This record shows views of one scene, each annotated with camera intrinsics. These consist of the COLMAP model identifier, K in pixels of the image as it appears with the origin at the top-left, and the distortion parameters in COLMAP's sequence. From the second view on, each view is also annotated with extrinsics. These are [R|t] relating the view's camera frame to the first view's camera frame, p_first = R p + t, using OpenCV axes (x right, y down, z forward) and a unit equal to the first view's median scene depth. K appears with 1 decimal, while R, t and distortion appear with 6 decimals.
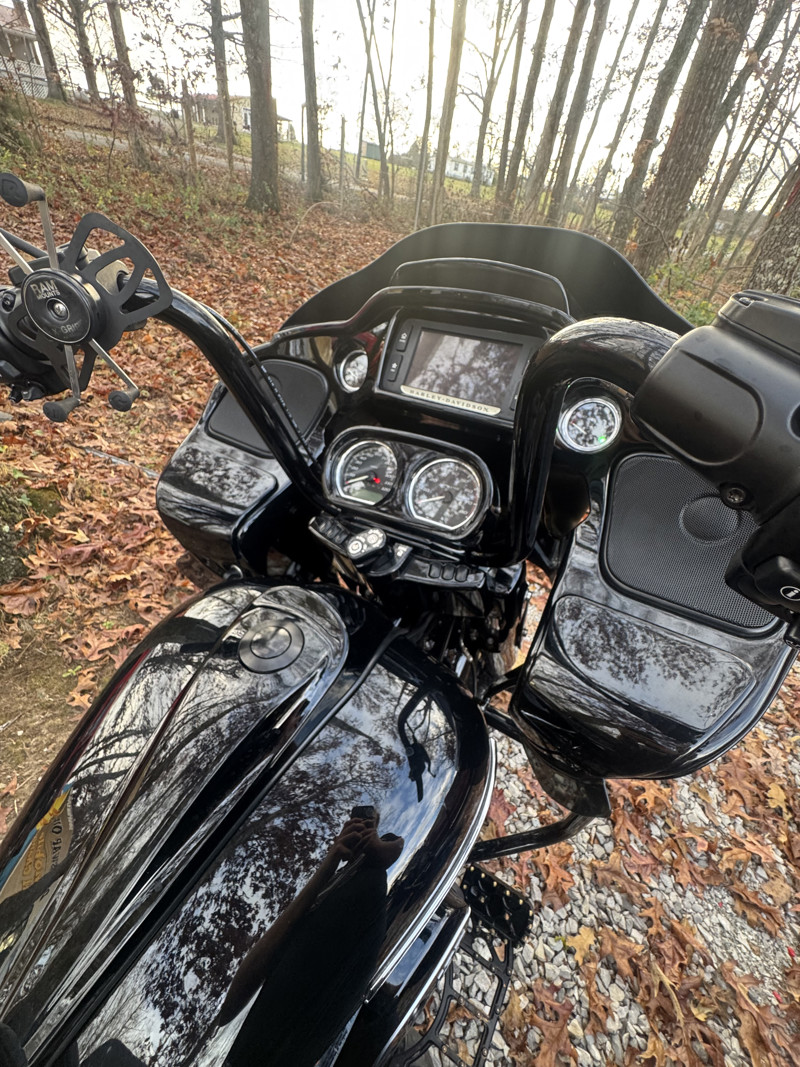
lens RADIAL K [[431.0, 0, 404.6], [0, 431.0, 534.4], [0, 0, 1]] dist [-0.004667, 0.000595]
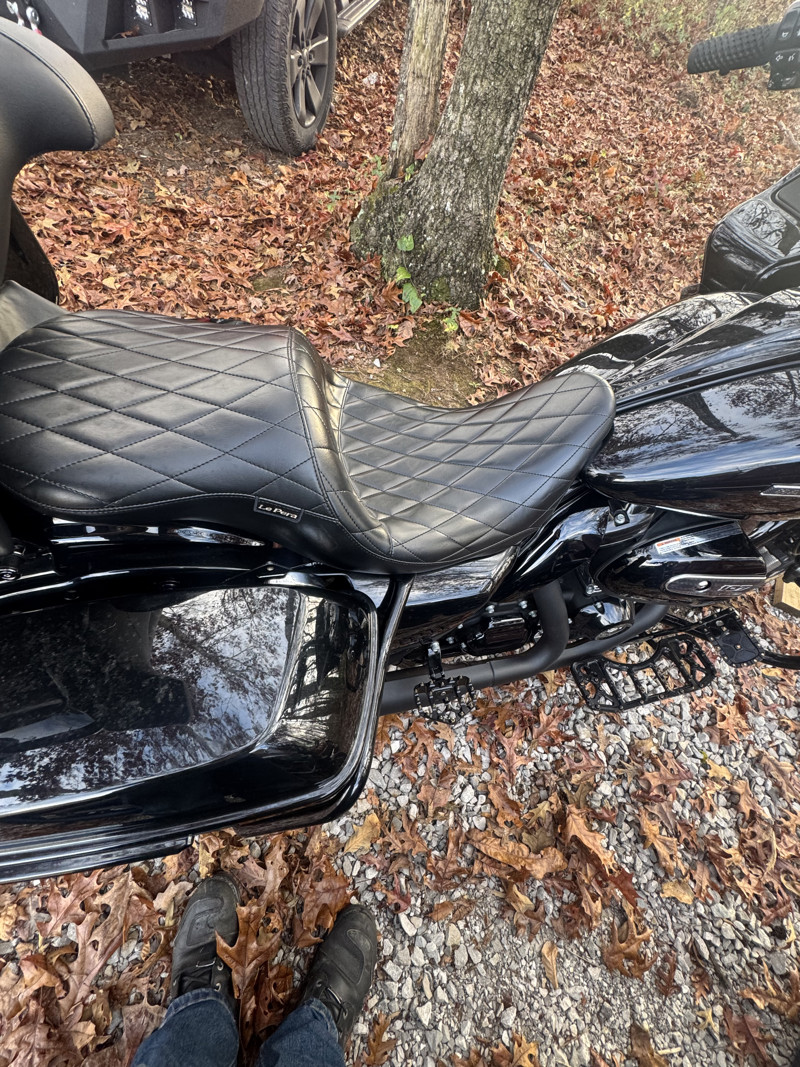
lens RADIAL K [[431.0, 0, 401.1], [0, 431.0, 532.9], [0, 0, 1]] dist [-0.004667, 0.000595]
pose [[0.705237, 0.586744, -0.397959, -0.110216], [-0.495813, 0.809397, 0.314715, 0.459488], [0.506764, -0.024635, 0.861732, -0.419351]]
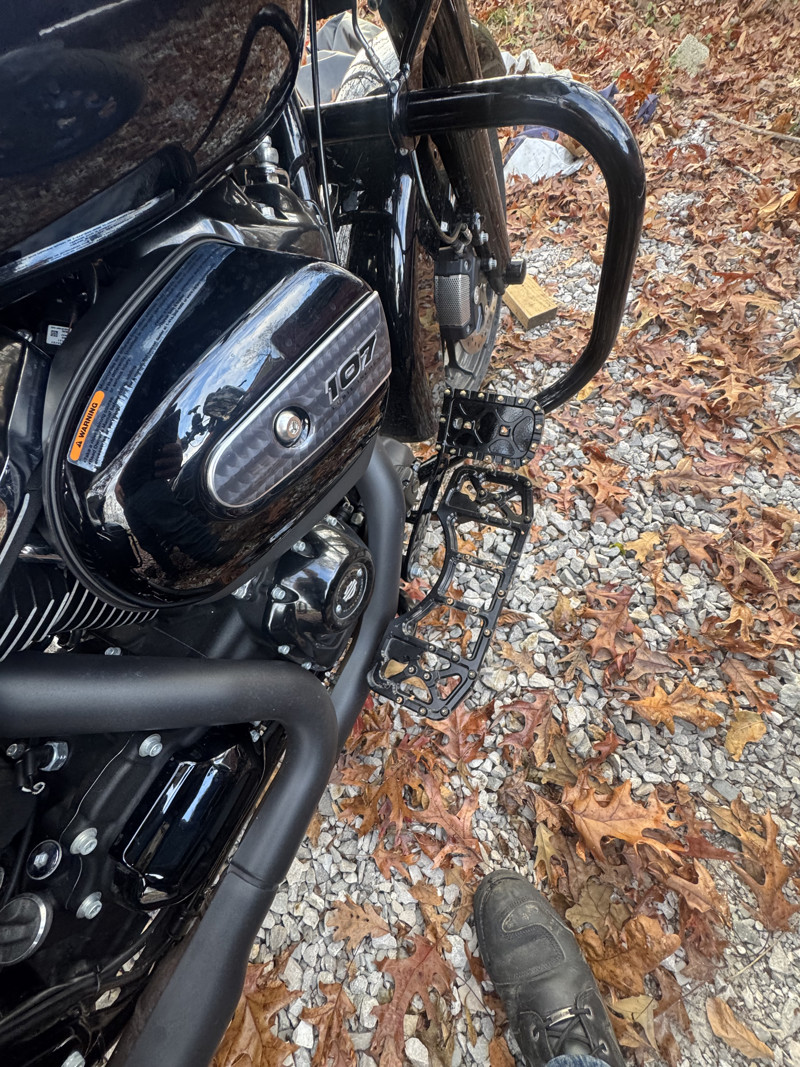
lens RADIAL K [[431.0, 0, 403.8], [0, 431.0, 535.4], [0, 0, 1]] dist [-0.004667, 0.000595]
pose [[0.960648, -0.217706, -0.172509, 0.108592], [0.266385, 0.898042, 0.350084, 0.493603], [0.078705, -0.382262, 0.920696, 0.192662]]
